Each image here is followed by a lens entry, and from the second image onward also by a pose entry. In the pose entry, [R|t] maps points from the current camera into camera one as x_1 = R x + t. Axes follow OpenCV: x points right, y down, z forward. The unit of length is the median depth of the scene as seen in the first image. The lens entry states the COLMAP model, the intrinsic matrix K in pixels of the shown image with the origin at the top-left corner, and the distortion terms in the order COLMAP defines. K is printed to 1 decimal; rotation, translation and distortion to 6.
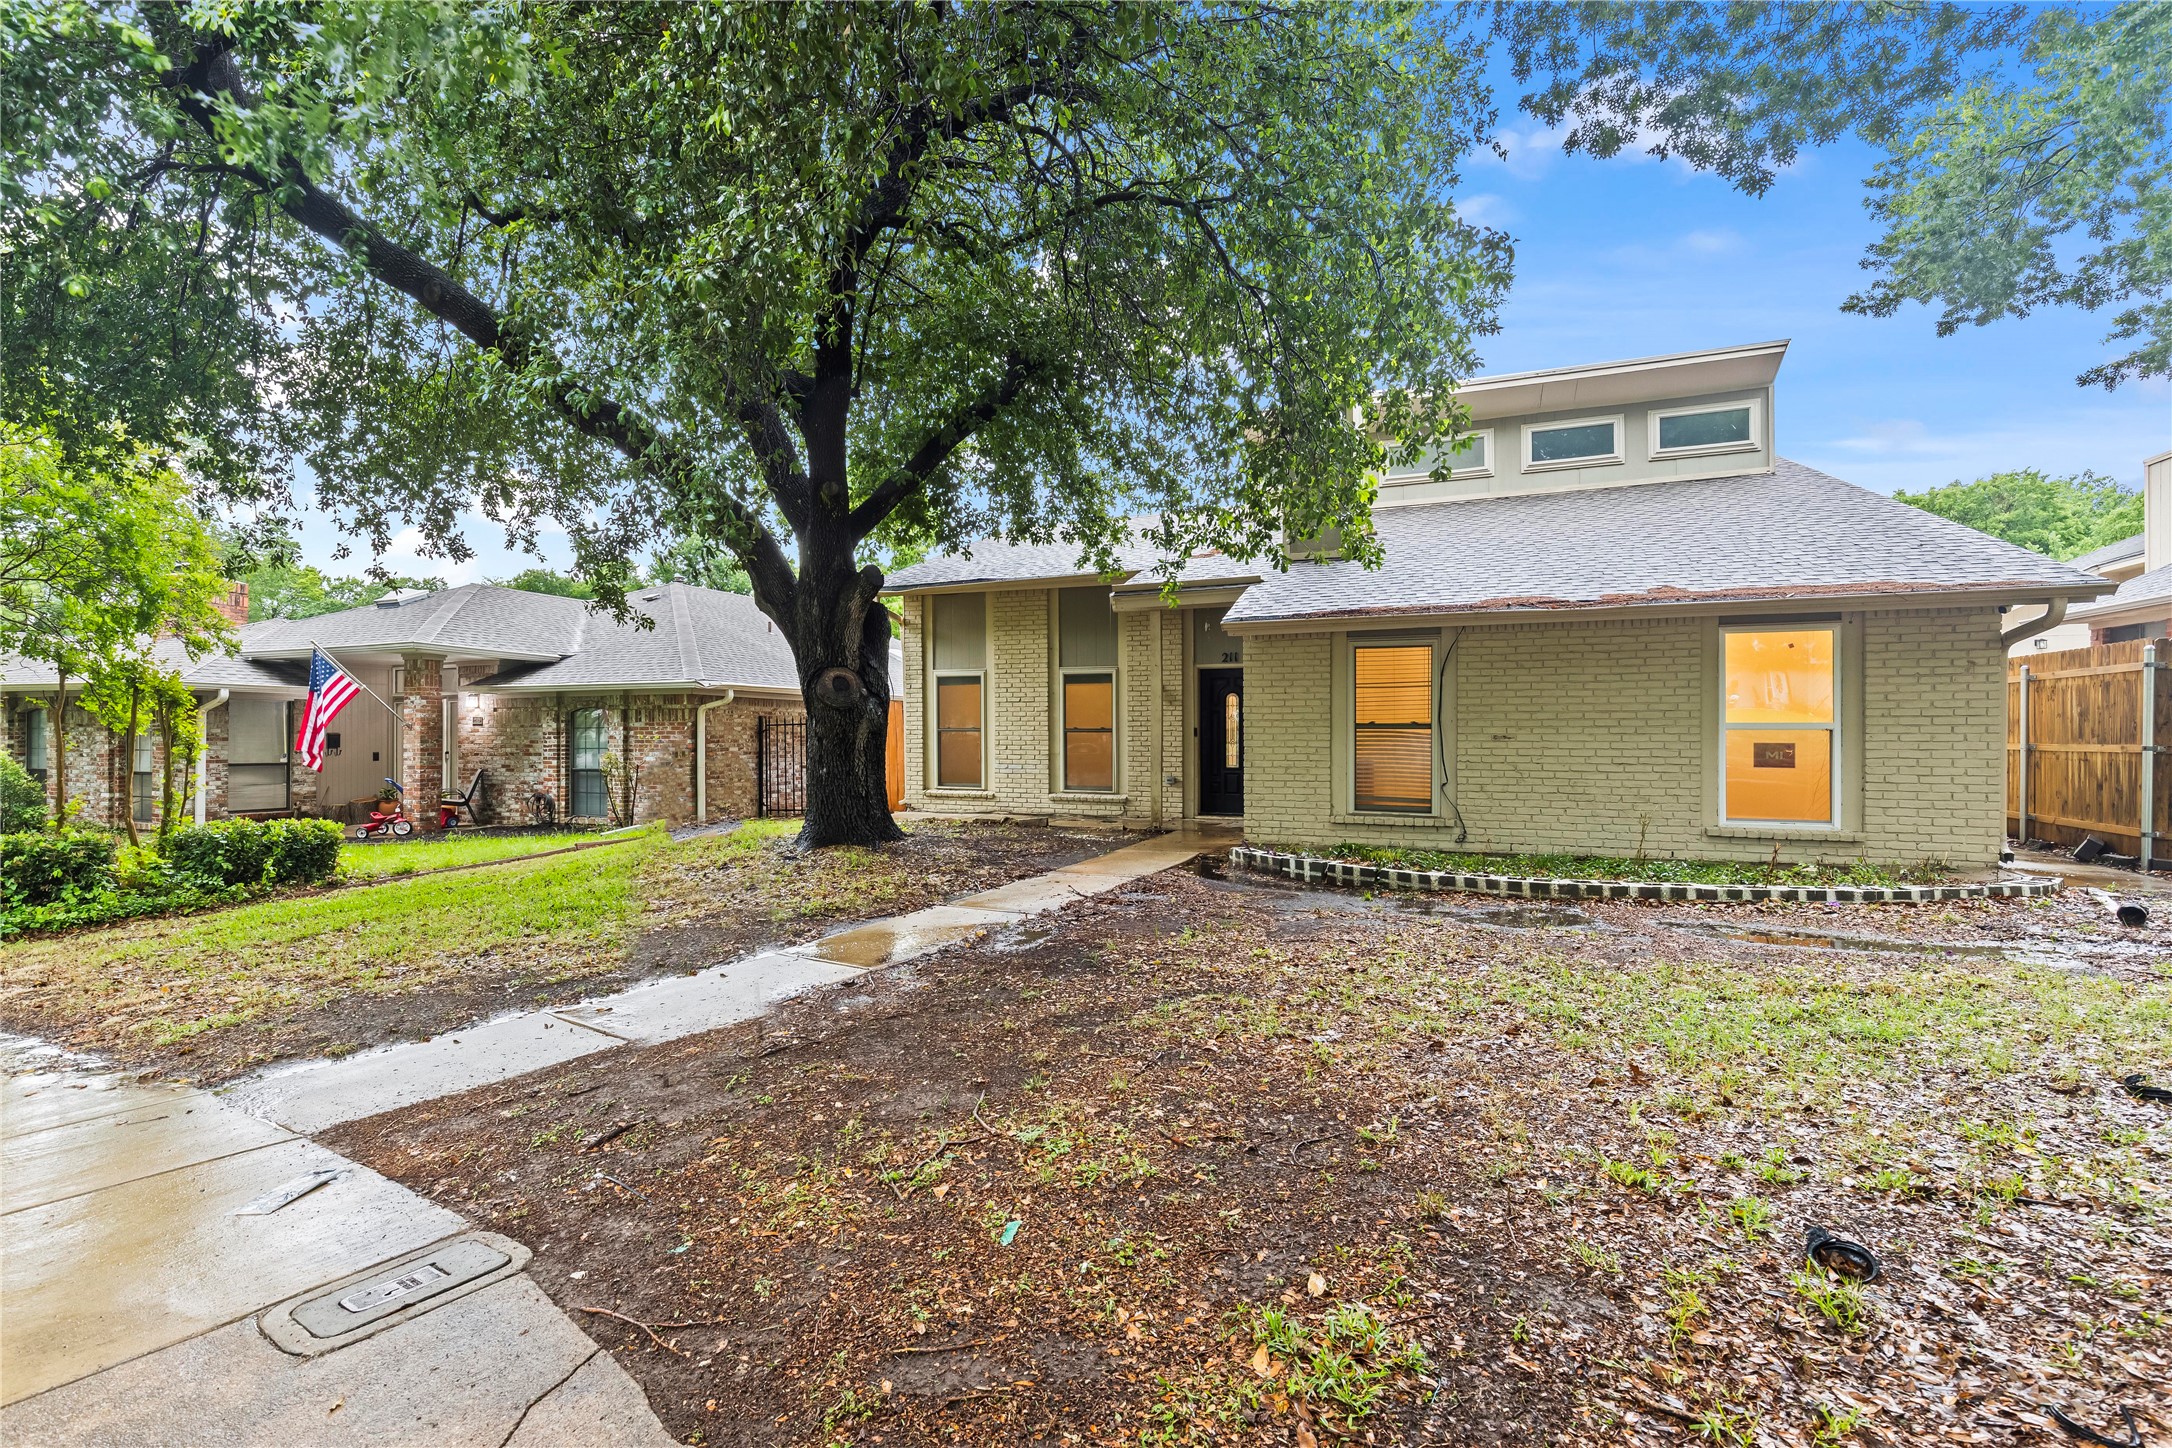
lens RADIAL K [[980.3, 0, 1060.0], [0, 980.3, 723.3], [0, 0, 1]] dist [-0.002598, -0.000741]
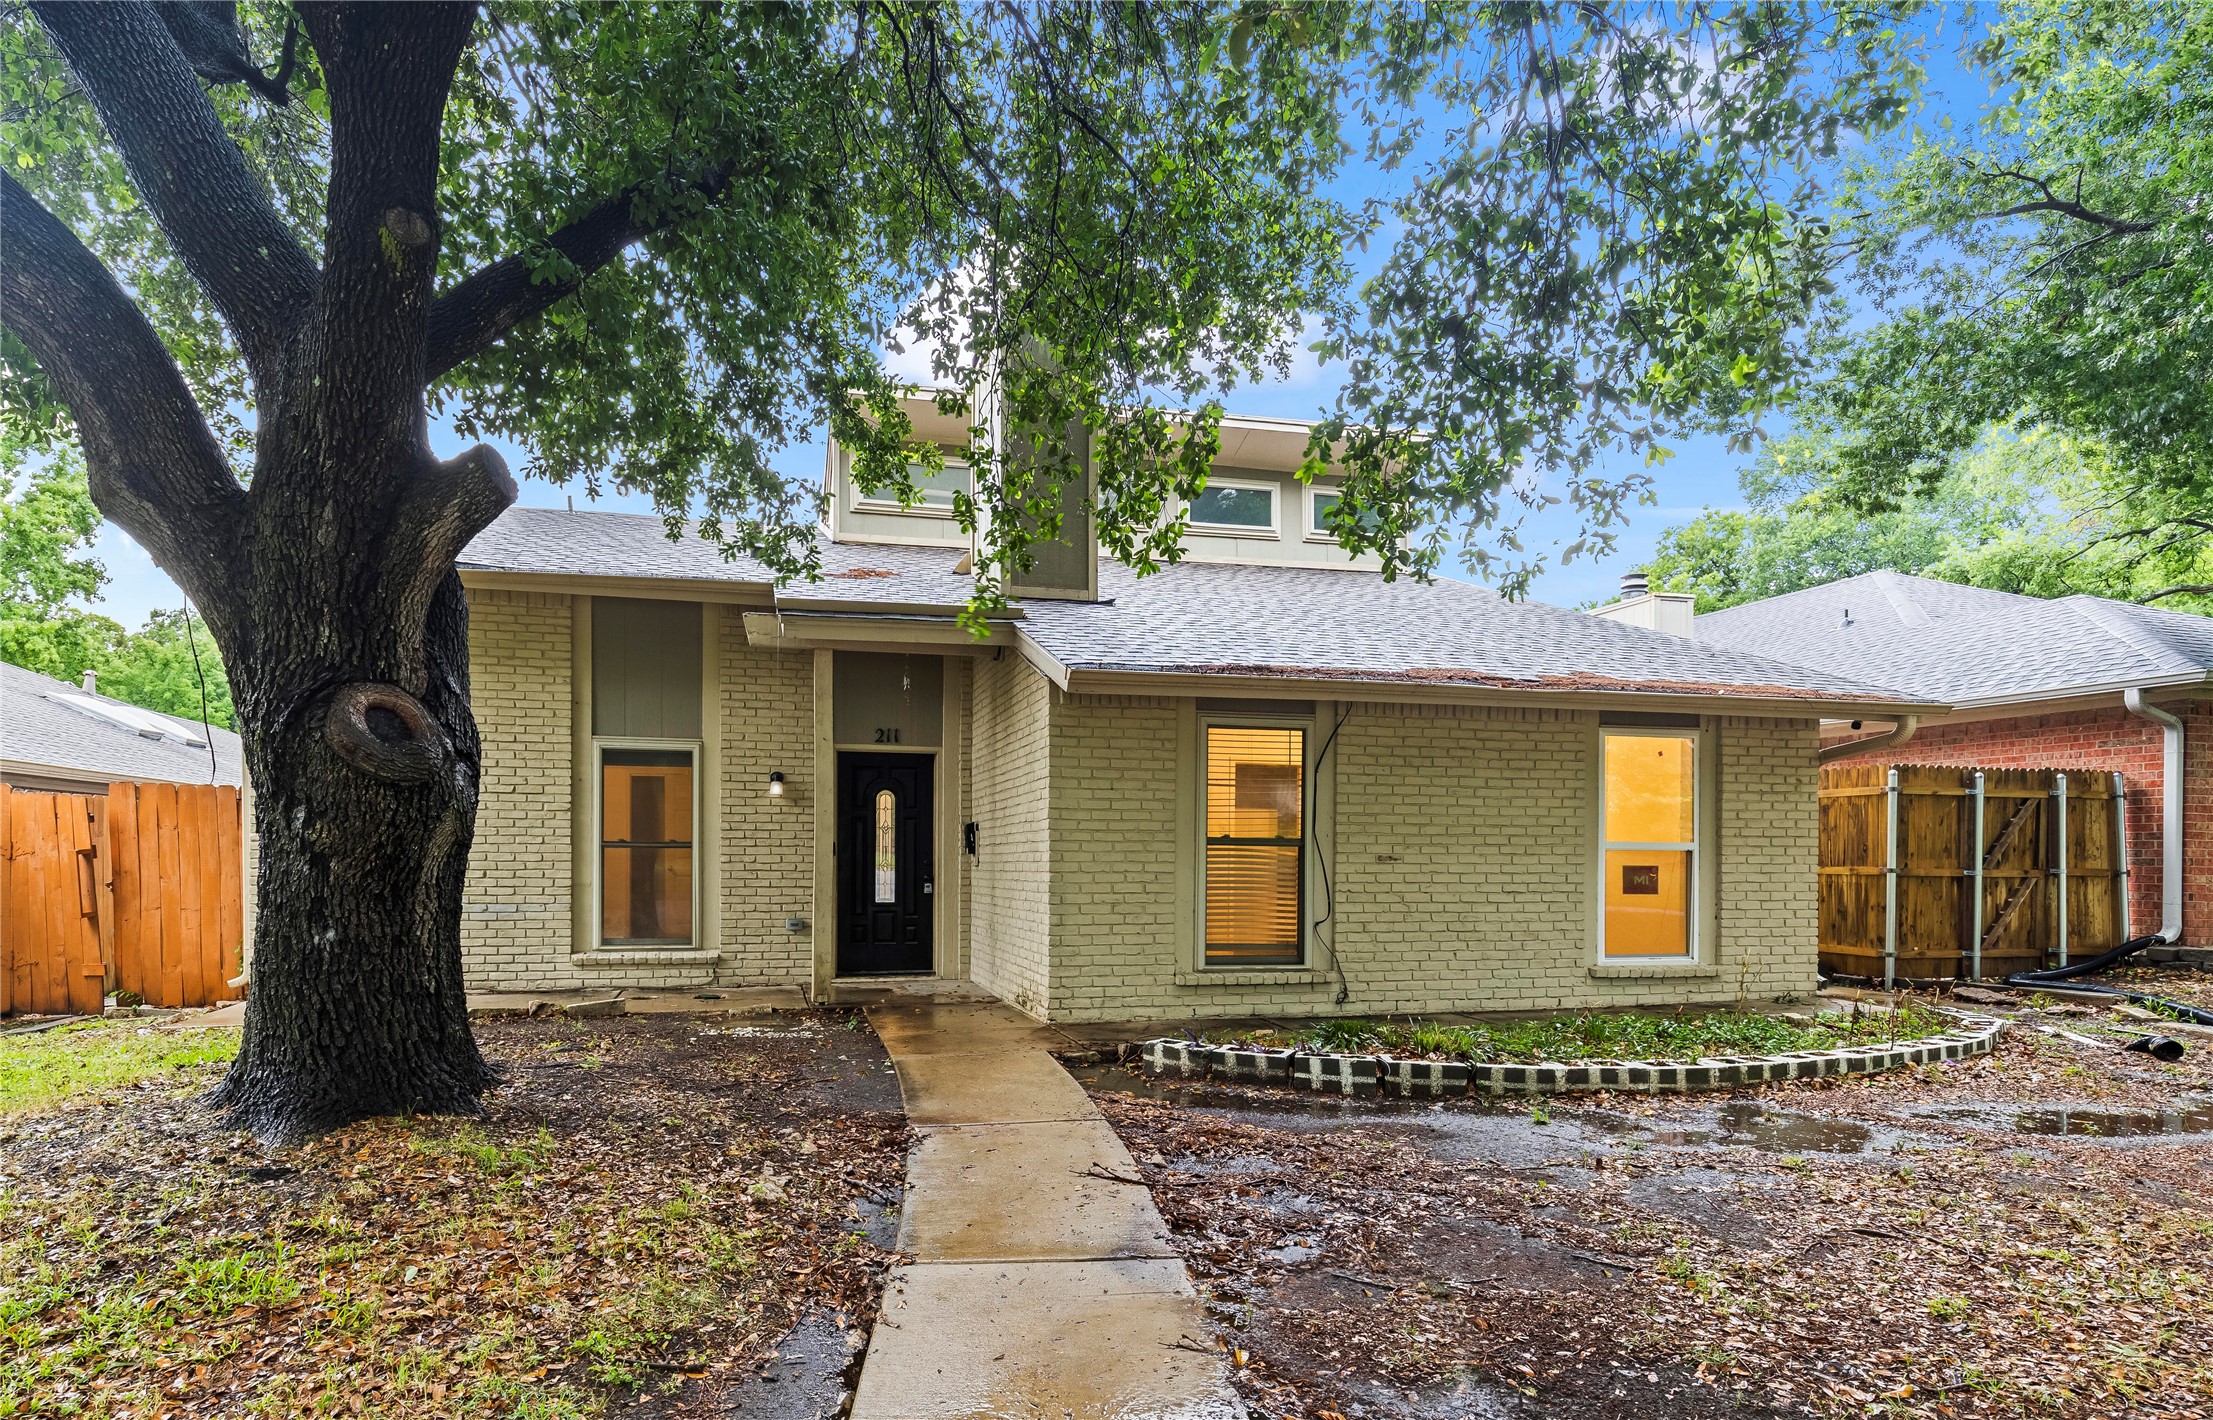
lens RADIAL K [[1189.0, 0, 1105.2], [0, 1189.0, 843.9], [0, 0, 1]] dist [-0.029920, -0.000281]
pose [[0.821424, 0.010116, 0.570228, -0.247277], [-0.010987, 0.999938, -0.001913, 0.008323], [-0.570212, -0.004693, 0.821484, 0.410073]]
